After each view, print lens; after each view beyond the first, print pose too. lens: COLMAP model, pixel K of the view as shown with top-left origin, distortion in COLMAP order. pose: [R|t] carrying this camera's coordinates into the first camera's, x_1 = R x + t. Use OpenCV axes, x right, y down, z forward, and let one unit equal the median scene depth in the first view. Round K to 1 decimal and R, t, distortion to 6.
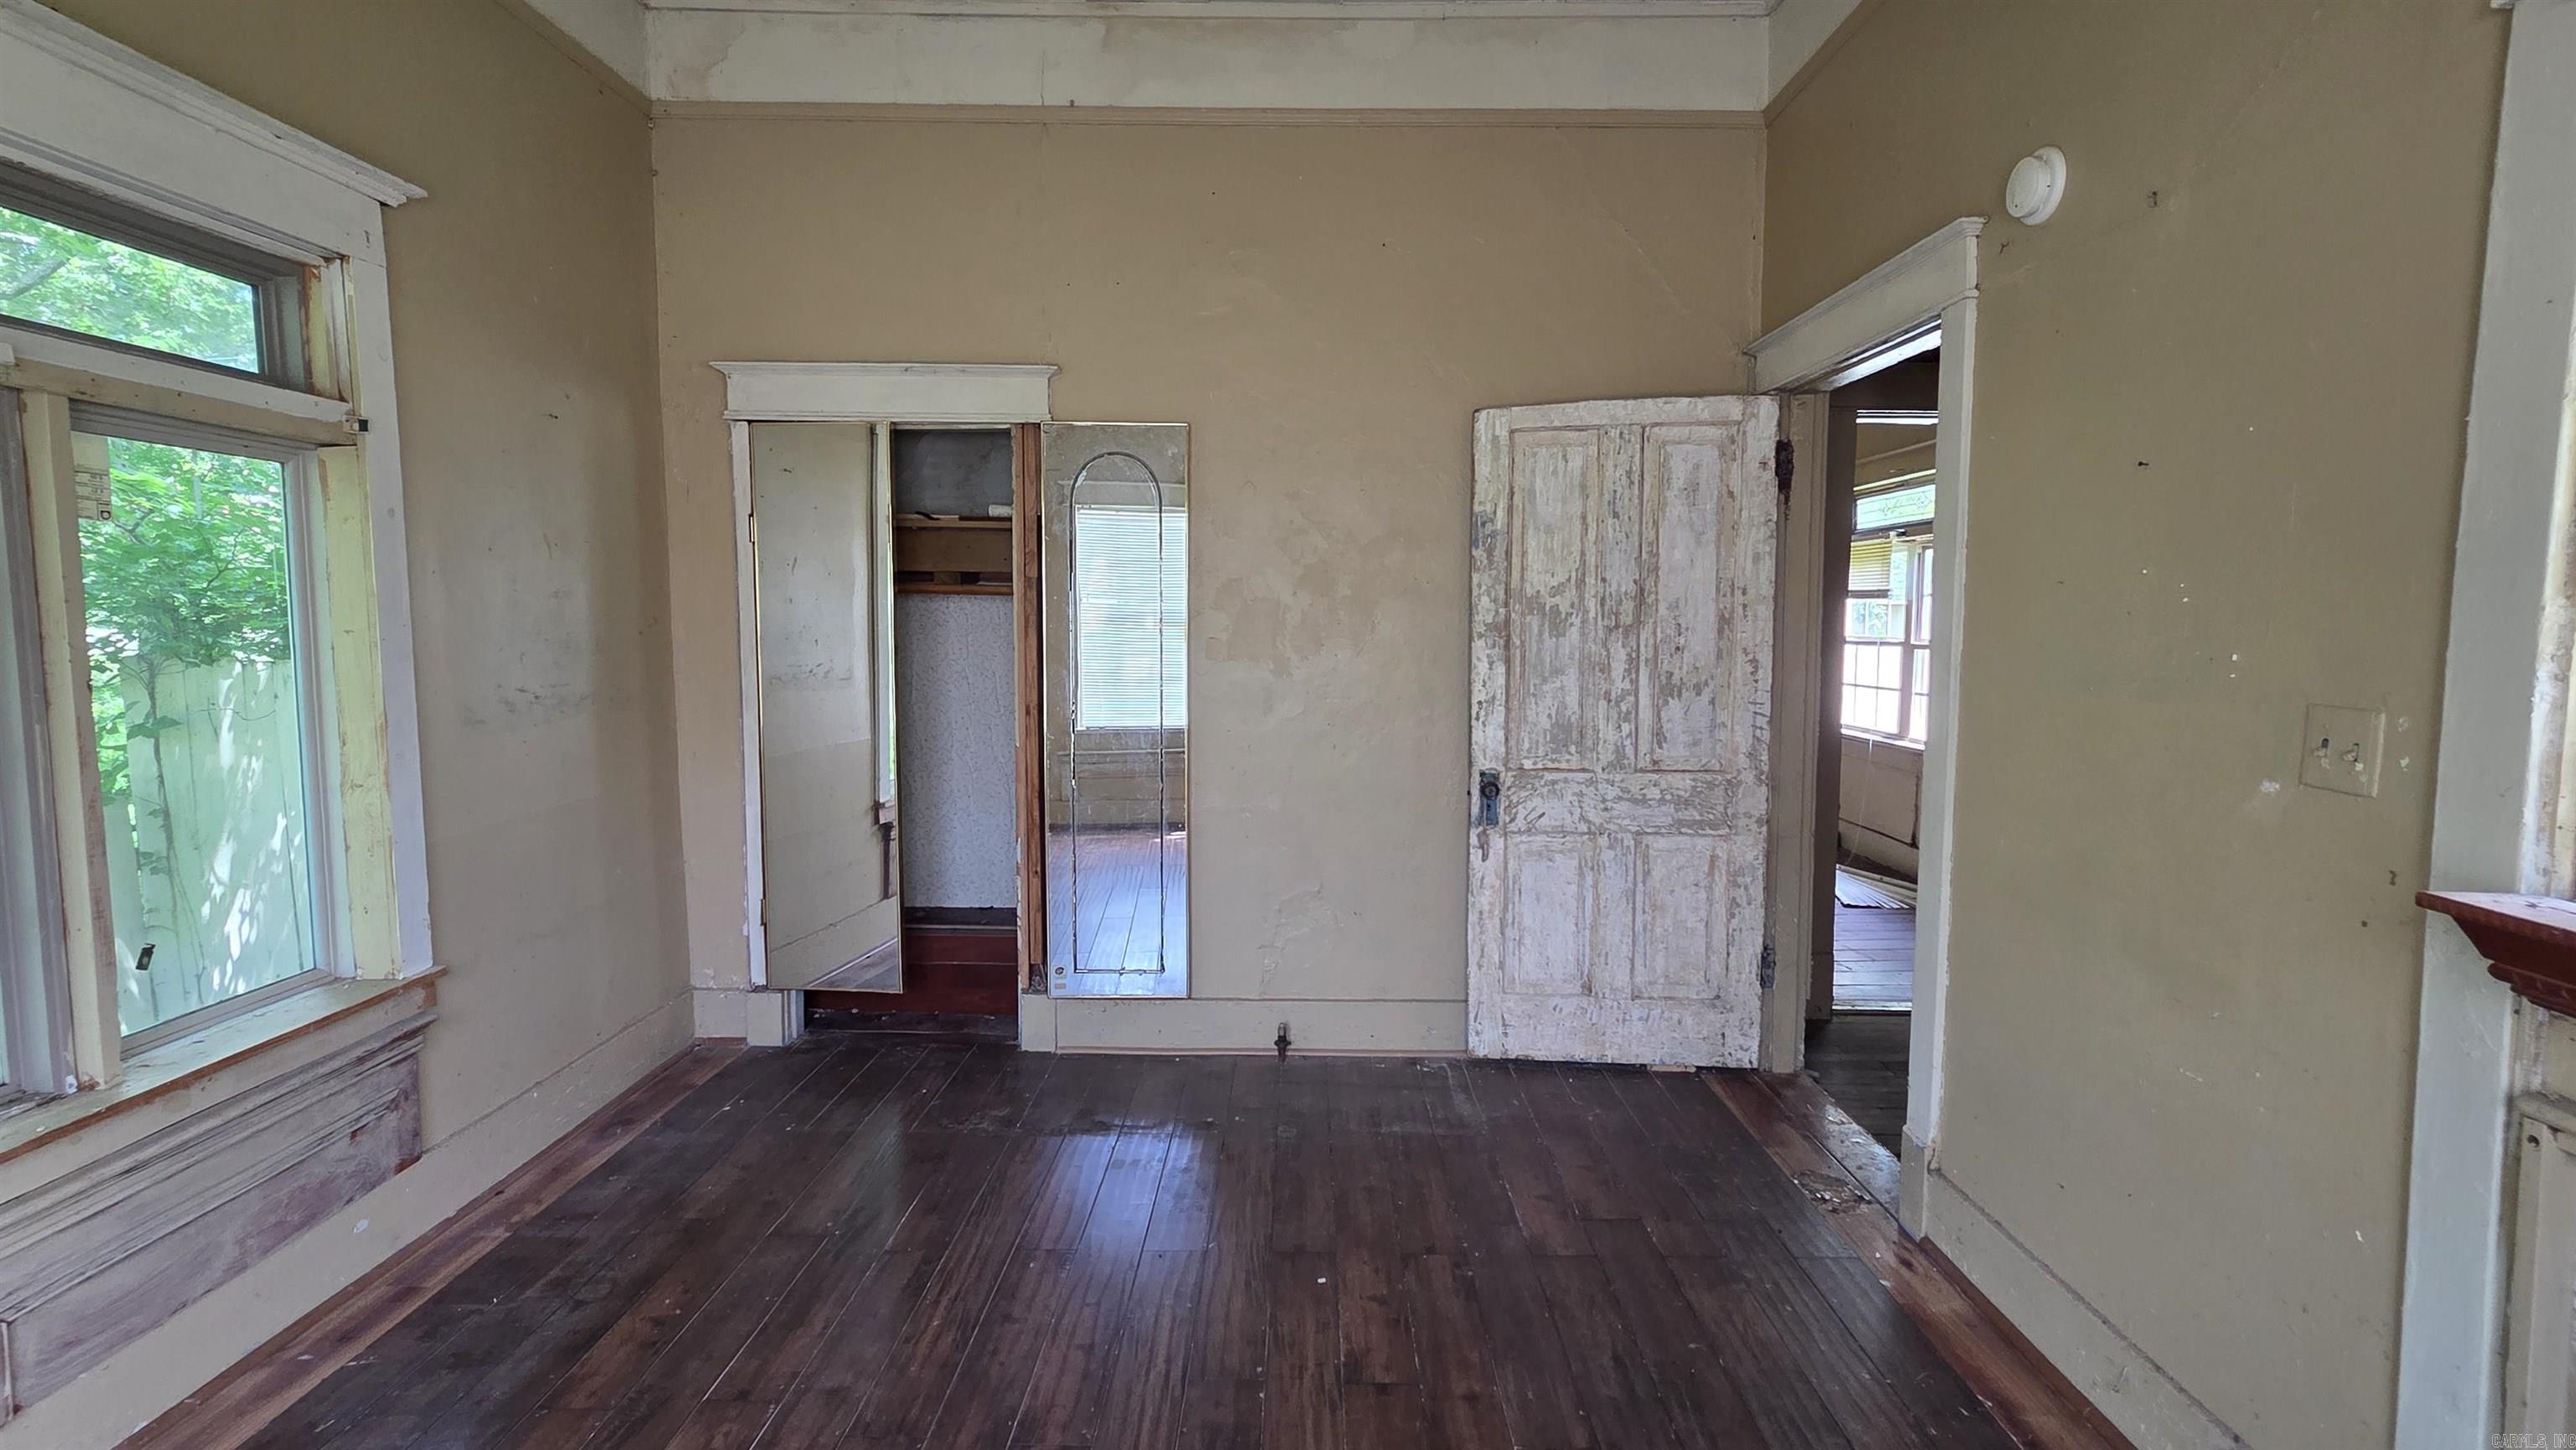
lens RADIAL K [[1178.2, 0, 1286.1], [0, 1178.2, 712.6], [0, 0, 1]] dist [0.003438, 0.000047]
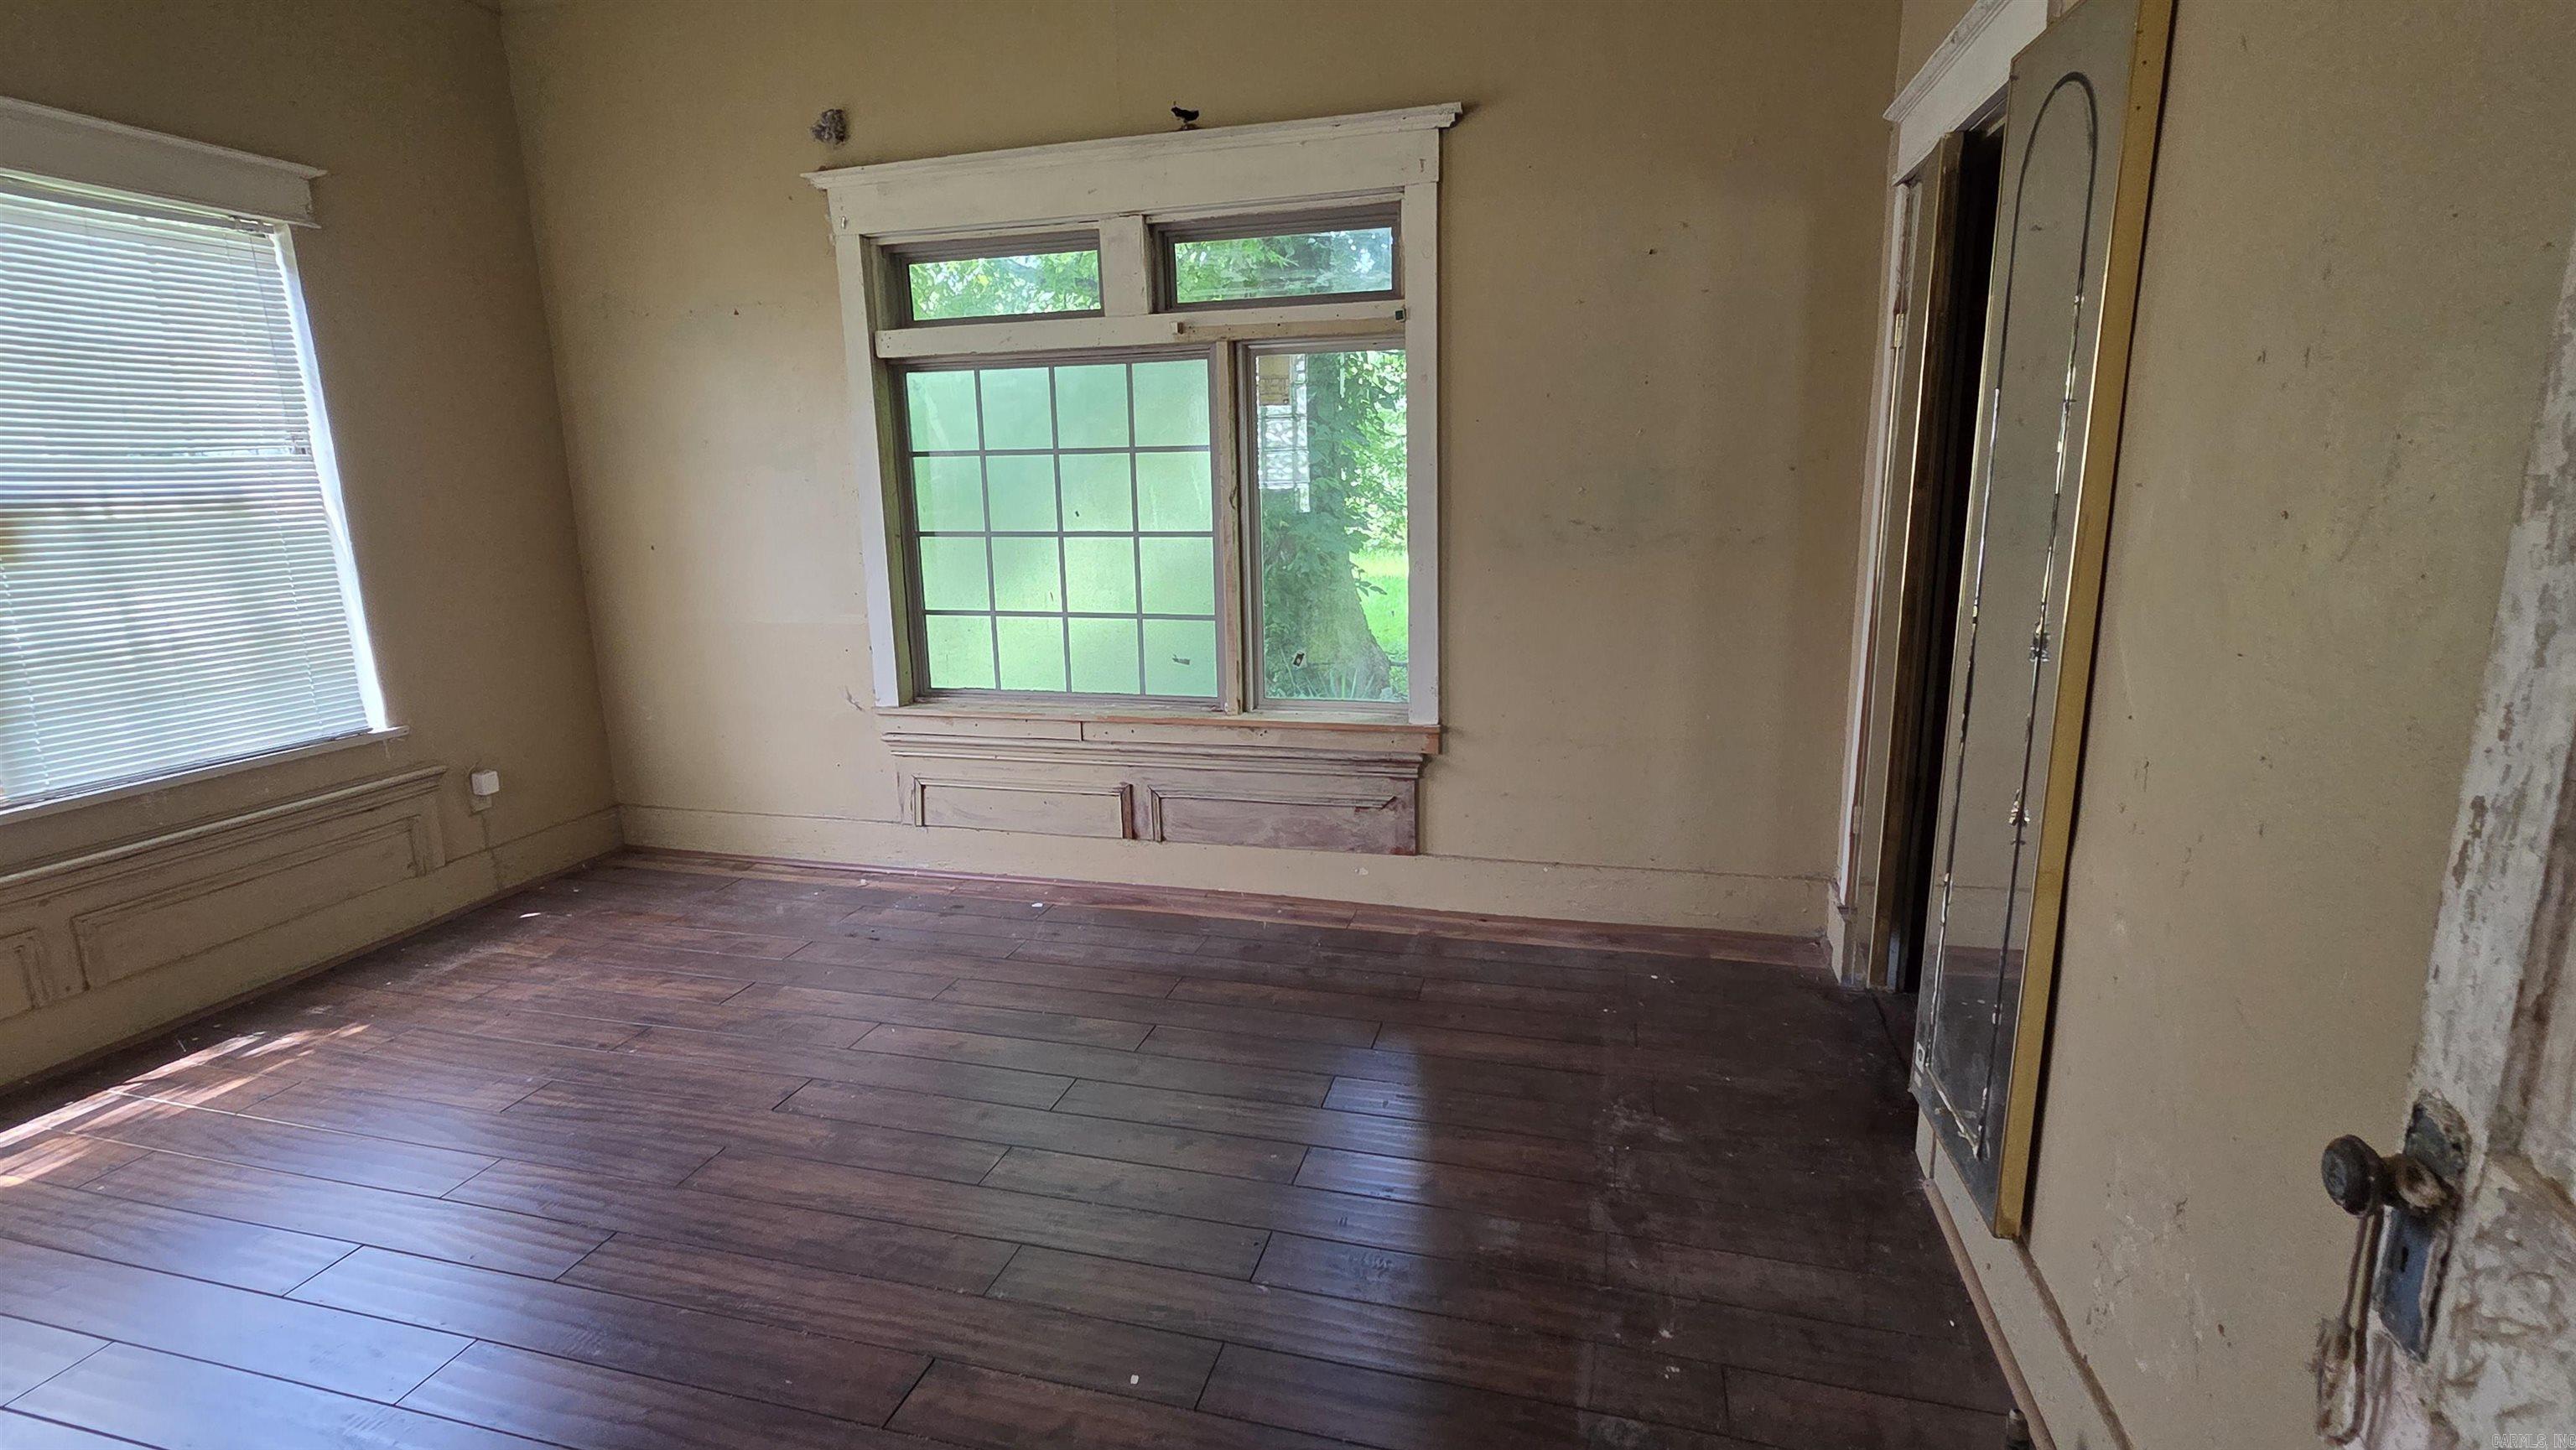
lens RADIAL K [[1178.2, 0, 1286.1], [0, 1178.2, 712.6], [0, 0, 1]] dist [0.003438, 0.000047]
pose [[-0.251596, 0.198707, -0.947214, 0.611106], [-0.060545, 0.973548, 0.220313, -0.086118], [0.965937, 0.112779, -0.232910, 1.202481]]
